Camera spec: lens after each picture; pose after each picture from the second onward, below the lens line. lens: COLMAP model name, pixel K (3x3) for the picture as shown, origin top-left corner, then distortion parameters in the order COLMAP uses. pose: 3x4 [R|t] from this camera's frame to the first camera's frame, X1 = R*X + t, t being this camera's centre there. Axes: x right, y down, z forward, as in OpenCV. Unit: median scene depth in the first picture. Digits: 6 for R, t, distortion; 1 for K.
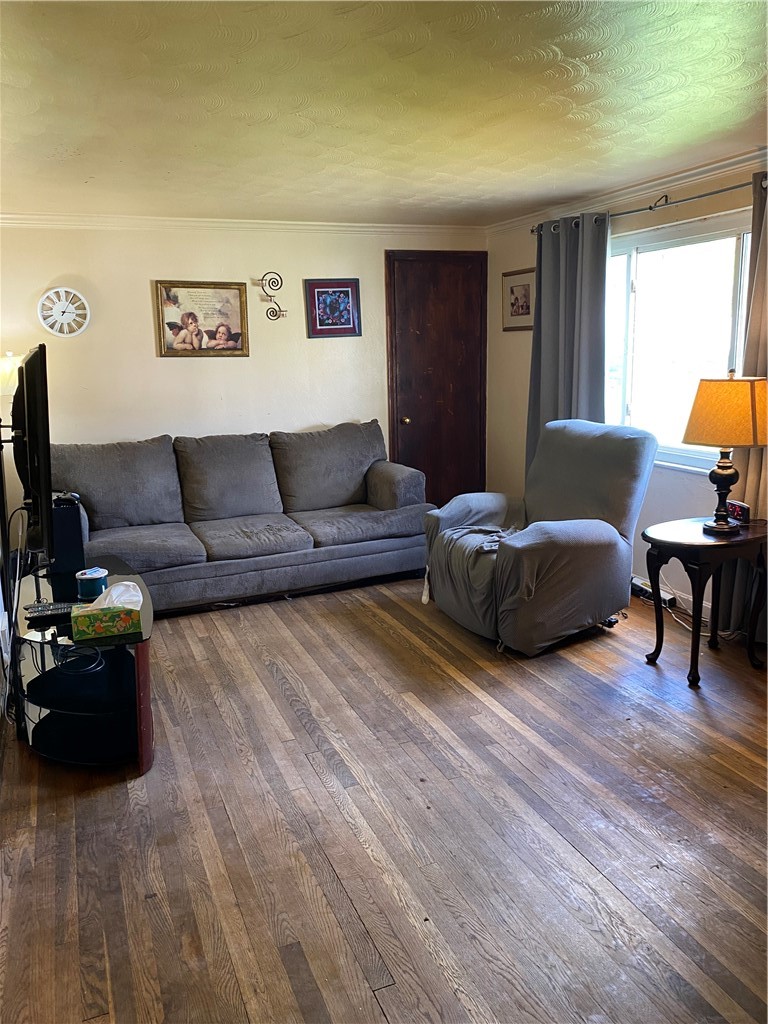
lens RADIAL K [[783.0, 0, 387.1], [0, 783.0, 529.9], [0, 0, 1]] dist [0.024296, -0.025200]
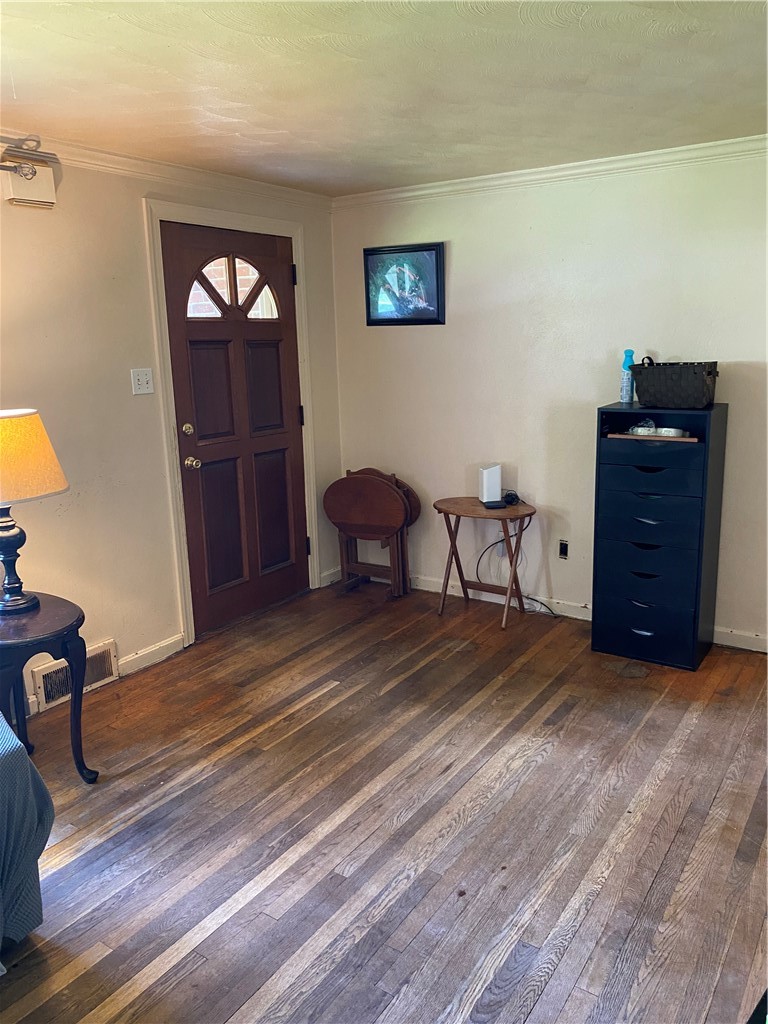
lens RADIAL K [[783.0, 0, 387.1], [0, 783.0, 529.9], [0, 0, 1]] dist [0.024296, -0.025200]
pose [[-0.558308, -0.150988, 0.815779, -0.470786], [0.232273, 0.915529, 0.328414, -0.278119], [-0.796456, 0.372839, -0.476076, 1.202454]]
